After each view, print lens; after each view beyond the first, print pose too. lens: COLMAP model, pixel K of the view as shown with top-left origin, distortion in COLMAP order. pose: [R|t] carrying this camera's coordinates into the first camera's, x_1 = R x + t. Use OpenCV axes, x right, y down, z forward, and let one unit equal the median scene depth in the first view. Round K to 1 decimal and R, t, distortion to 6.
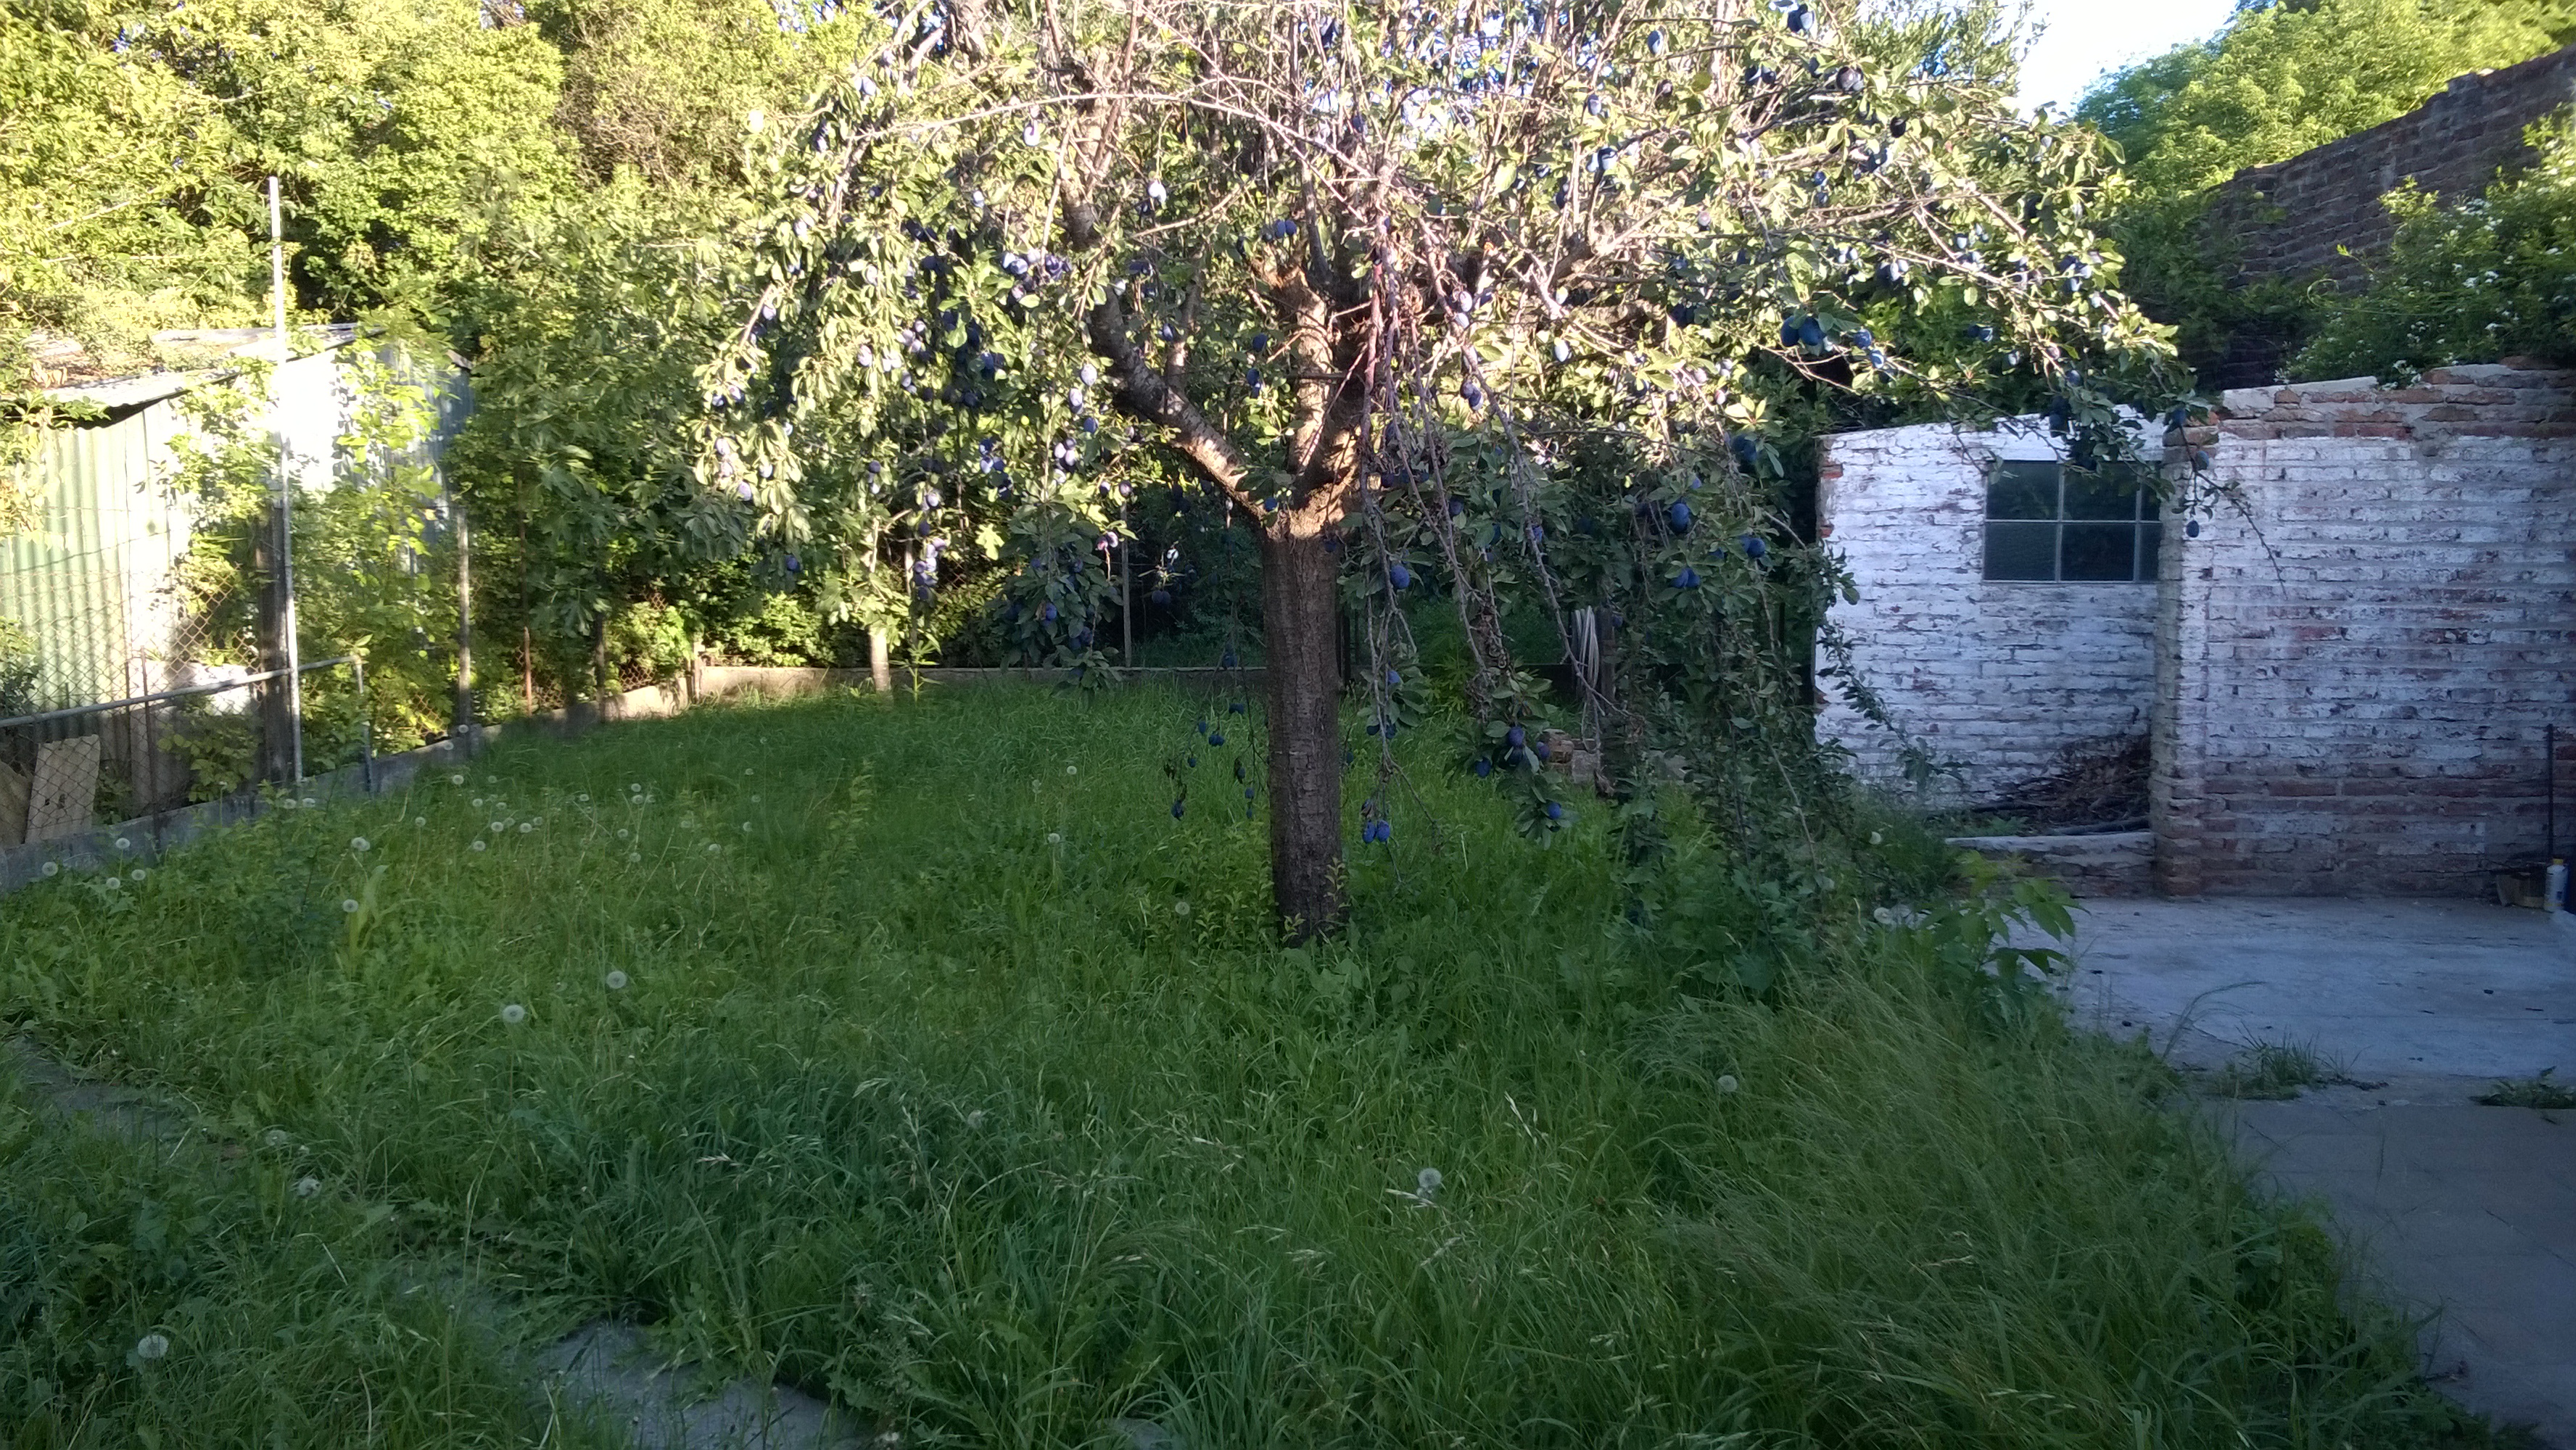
lens RADIAL K [[1984.9, 0, 1284.1], [0, 1984.9, 728.3], [0, 0, 1]] dist [-0.004778, -0.023303]
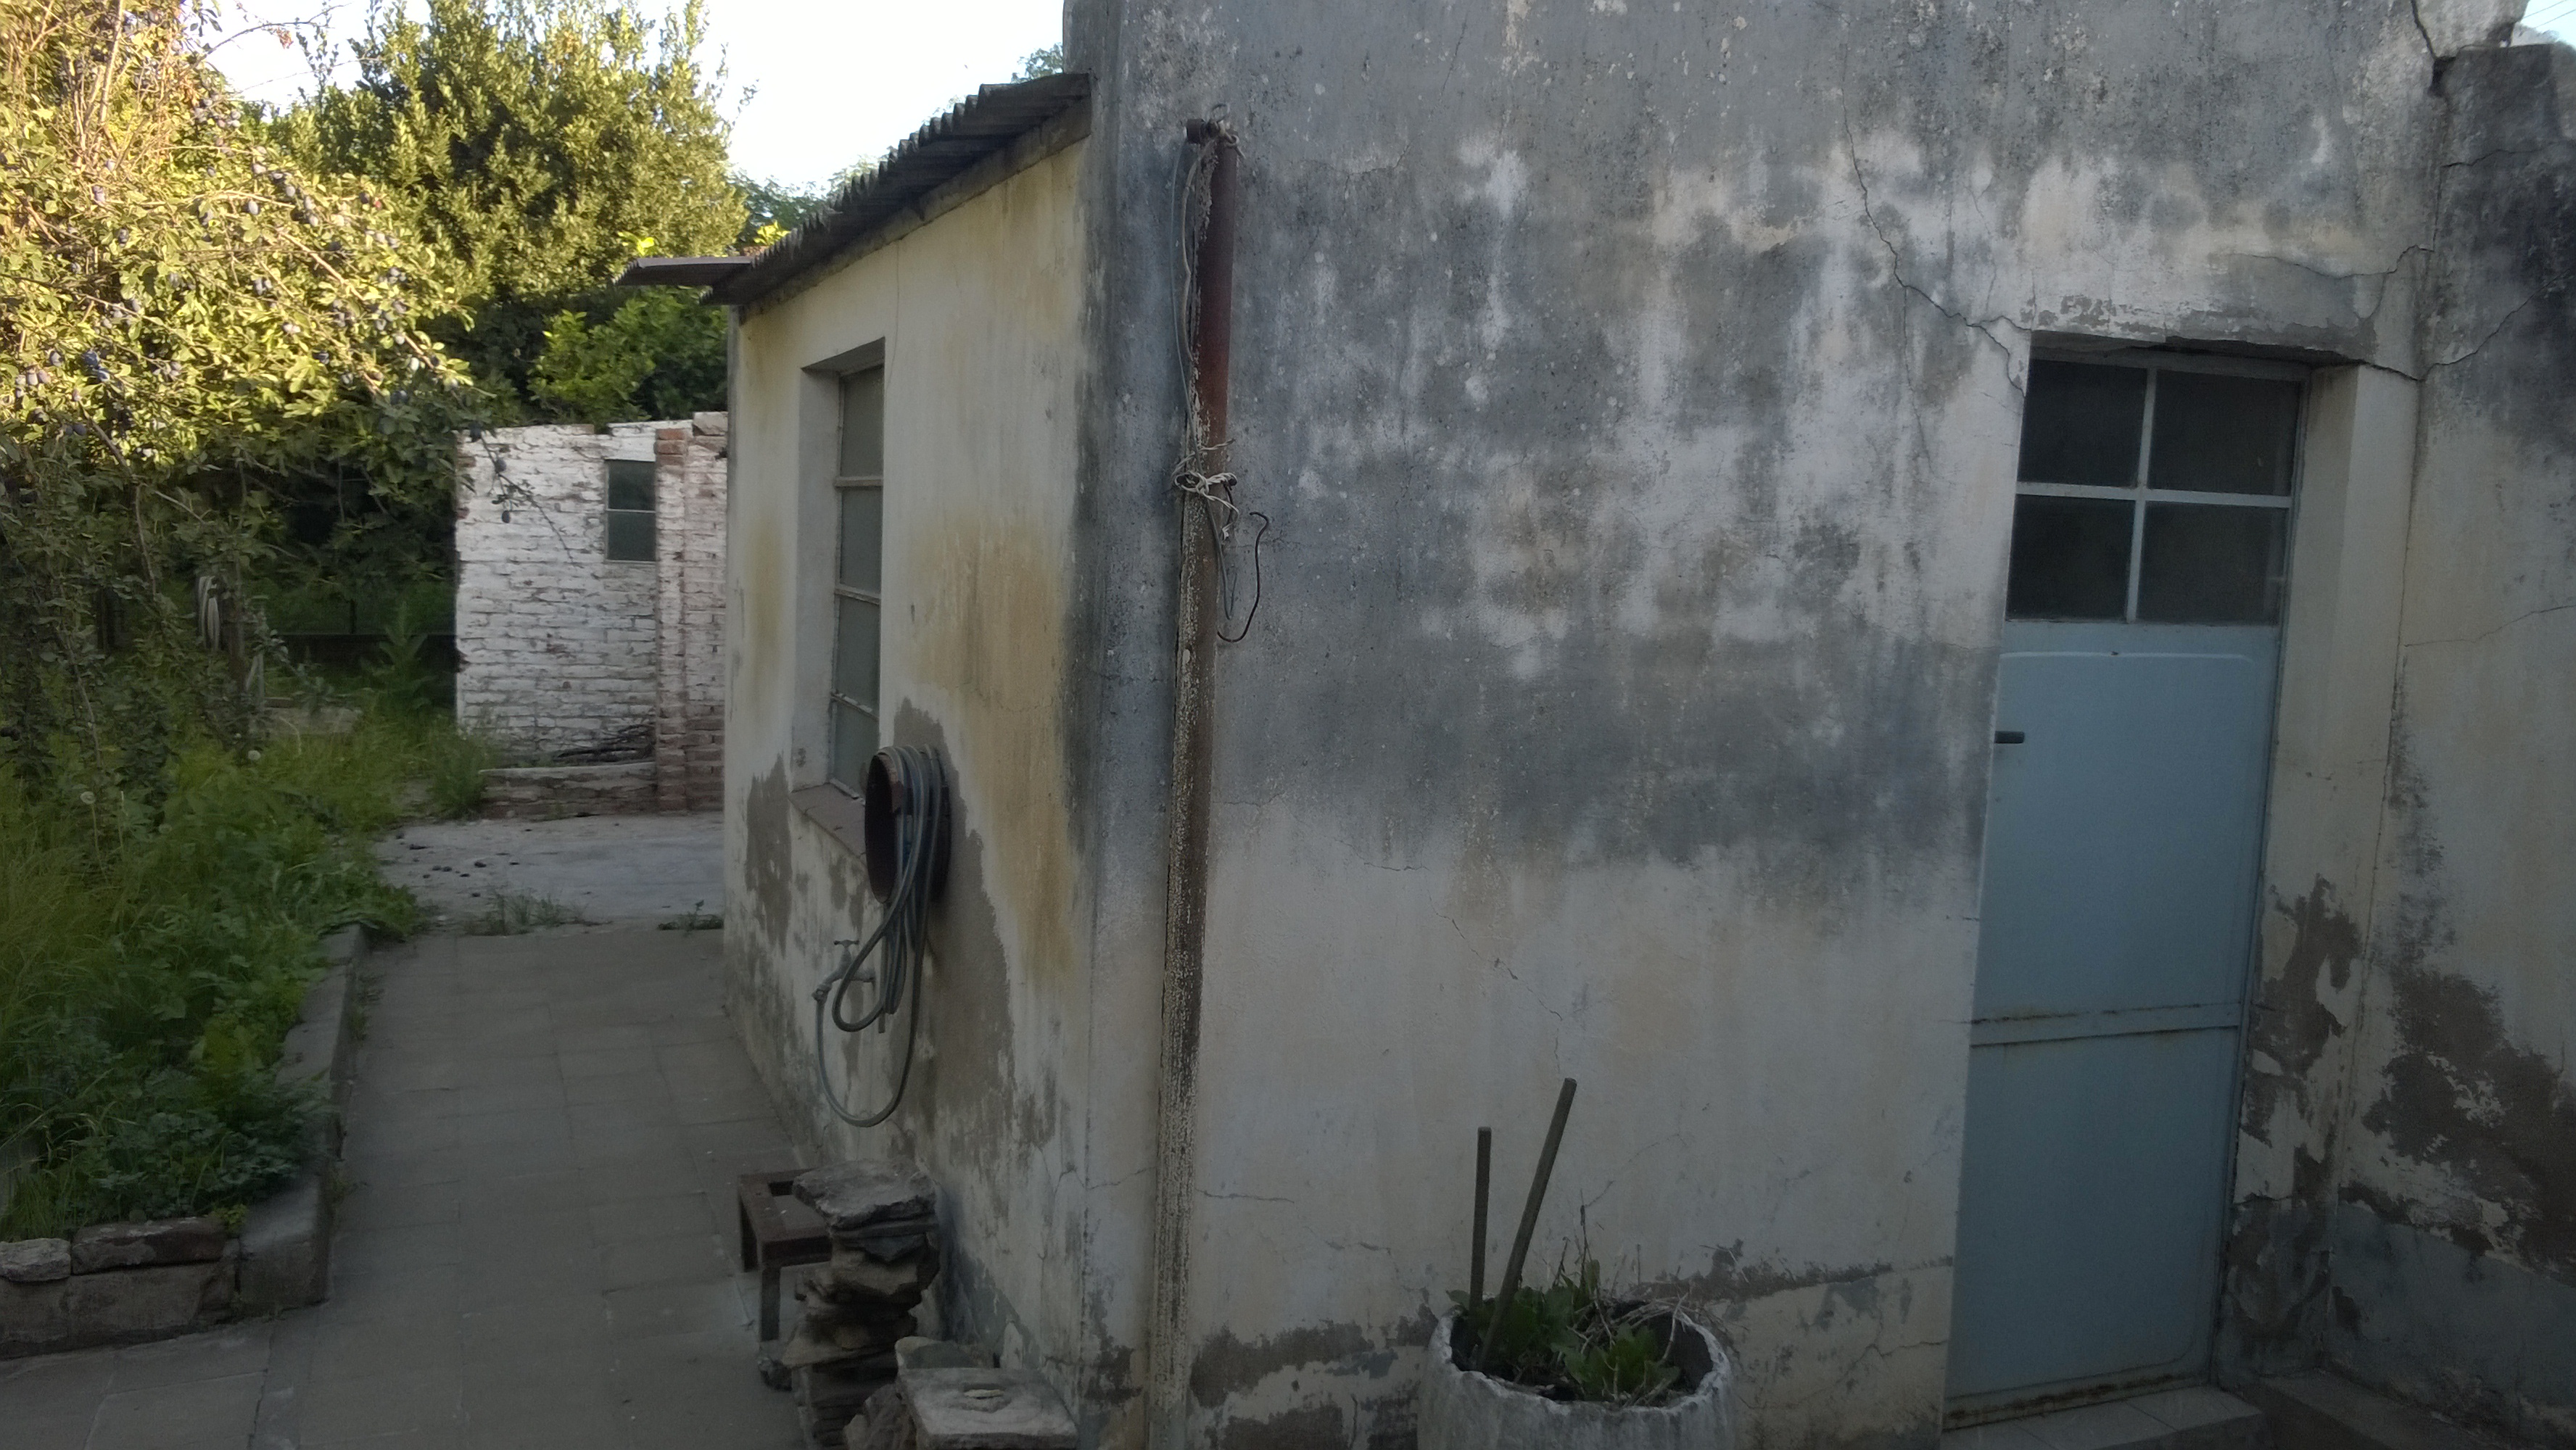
lens RADIAL K [[1984.9, 0, 1288.7], [0, 1984.9, 748.1], [0, 0, 1]] dist [-0.004778, -0.023303]
pose [[0.905227, -0.011217, 0.424779, 0.217930], [0.004992, 0.999863, 0.015764, 0.021111], [-0.424898, -0.012150, 0.905160, -0.249449]]
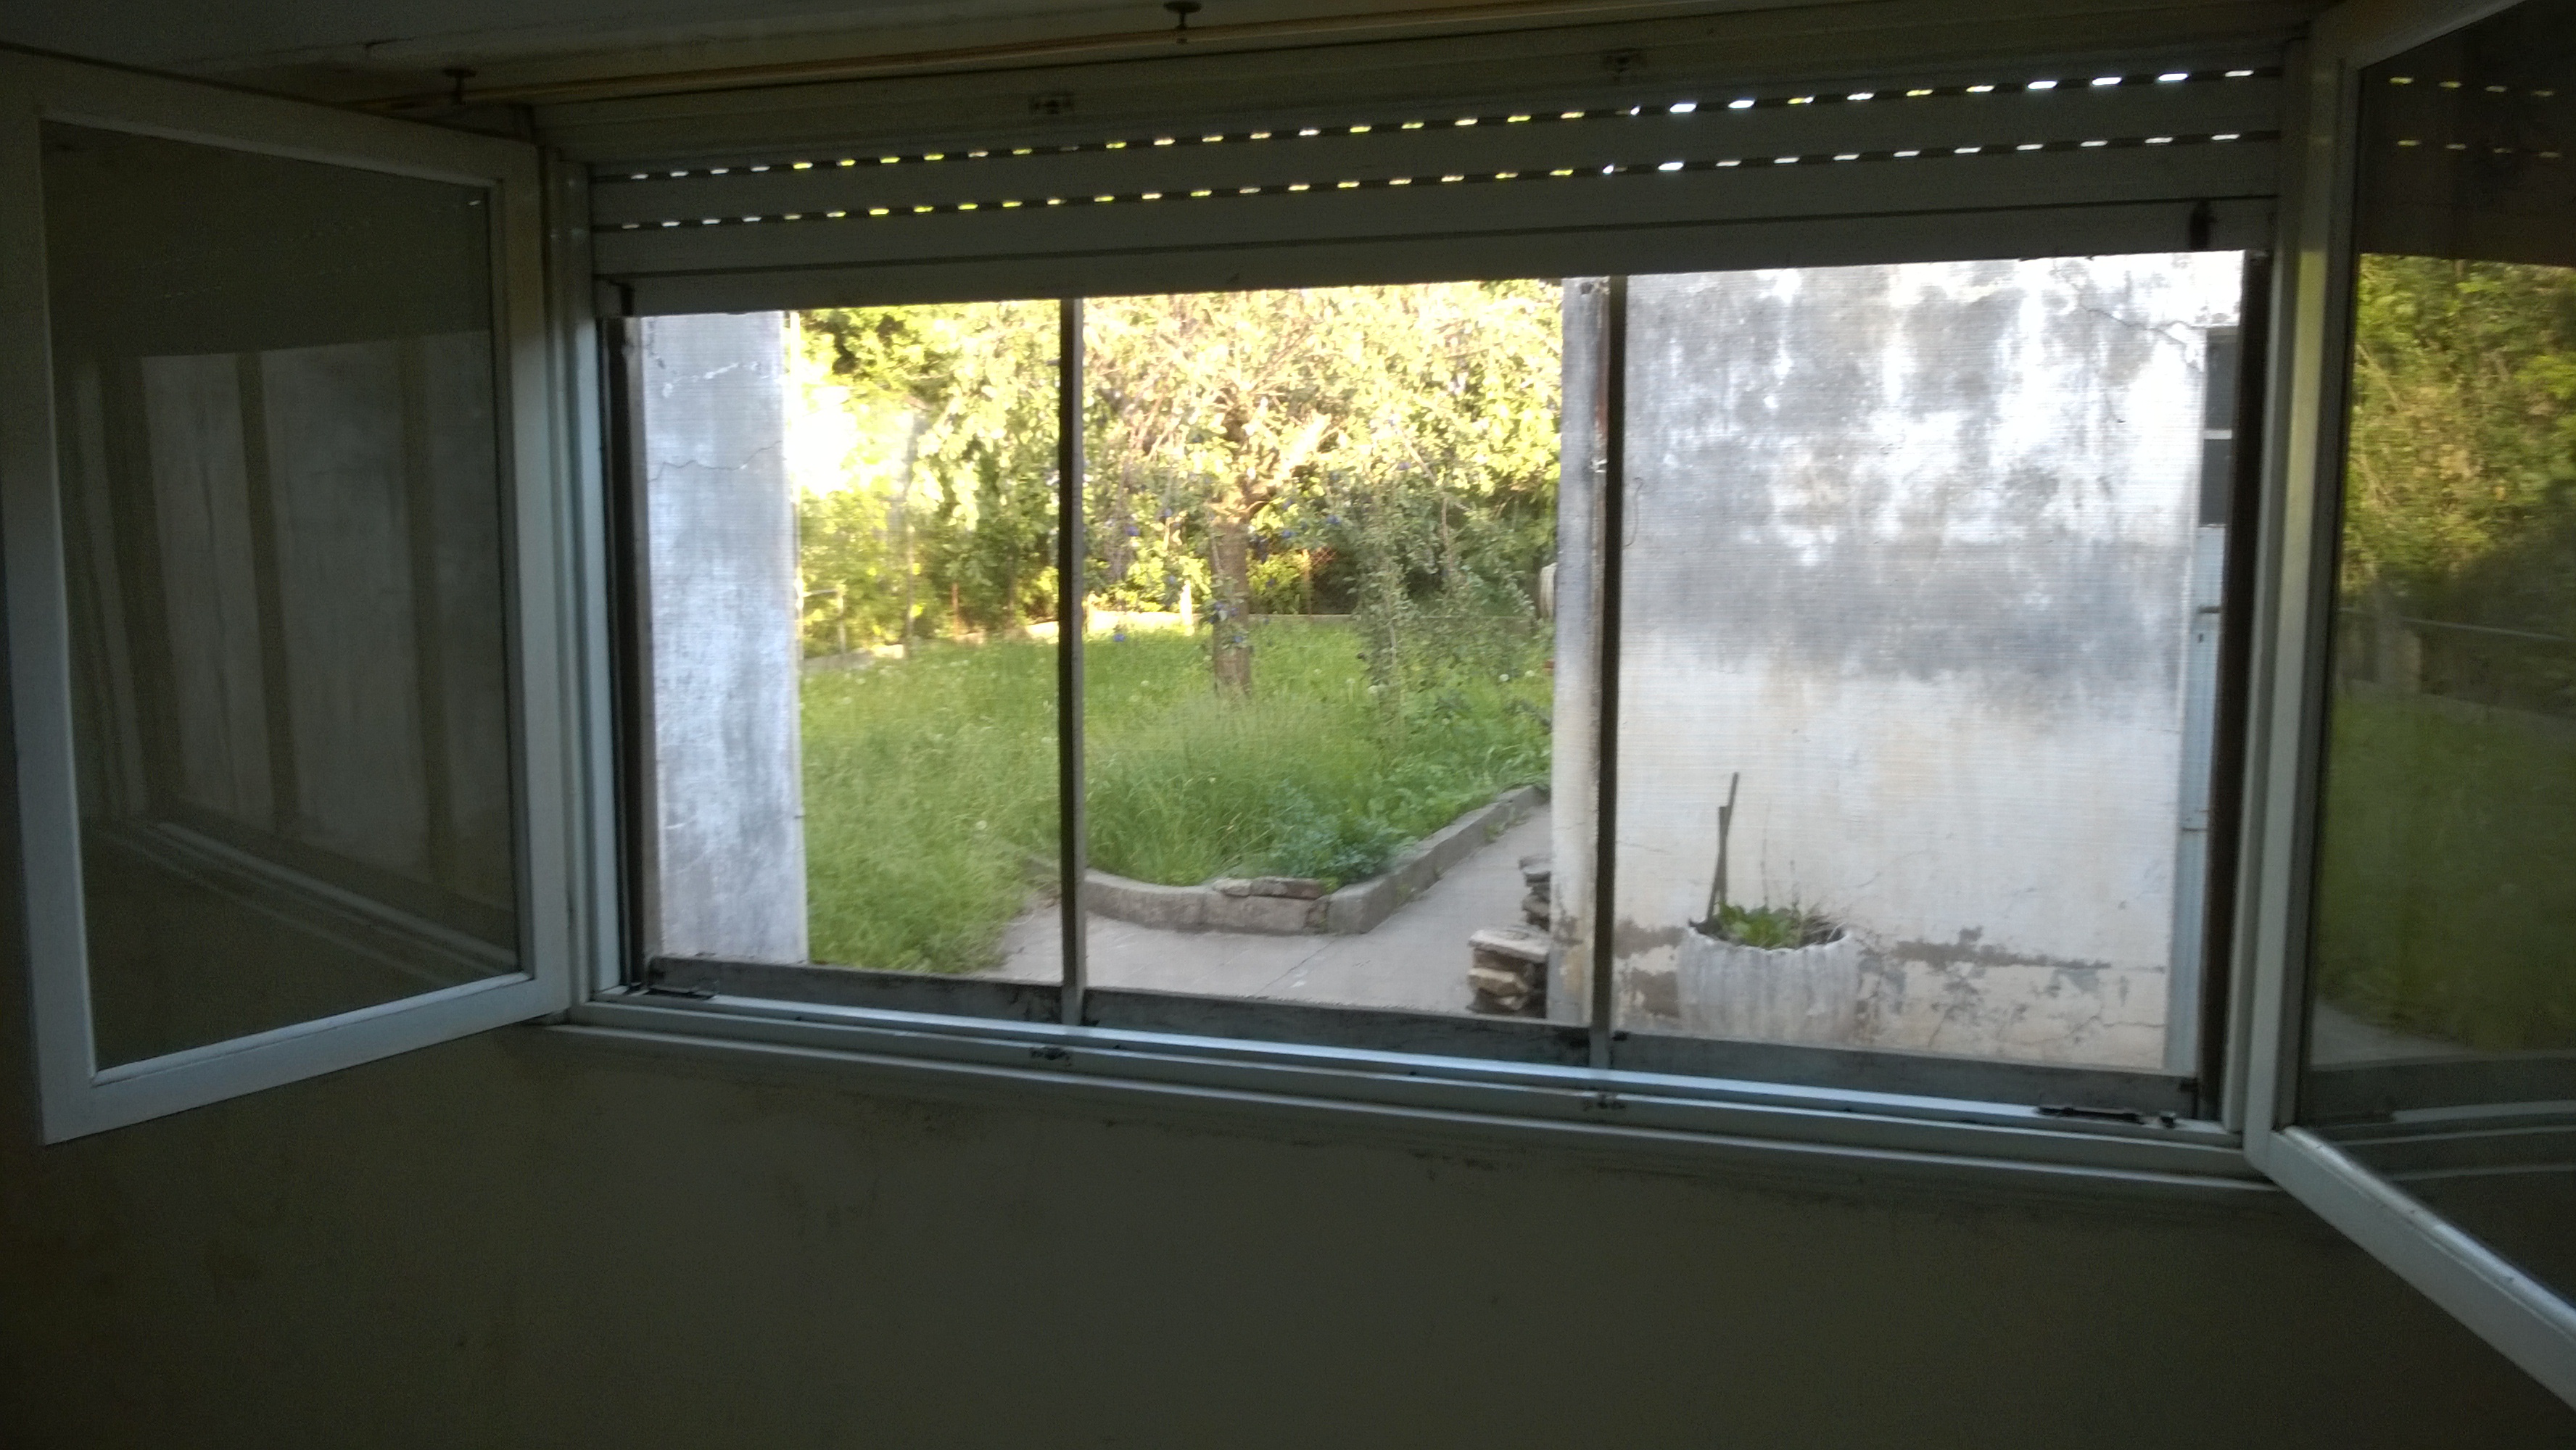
lens RADIAL K [[1984.9, 0, 1286.9], [0, 1984.9, 719.3], [0, 0, 1]] dist [-0.004778, -0.023303]
pose [[0.957162, 0.028858, -0.288111, 0.591069], [-0.028159, 0.999582, 0.006569, 0.093560], [0.288180, 0.001826, 0.957575, -0.830006]]
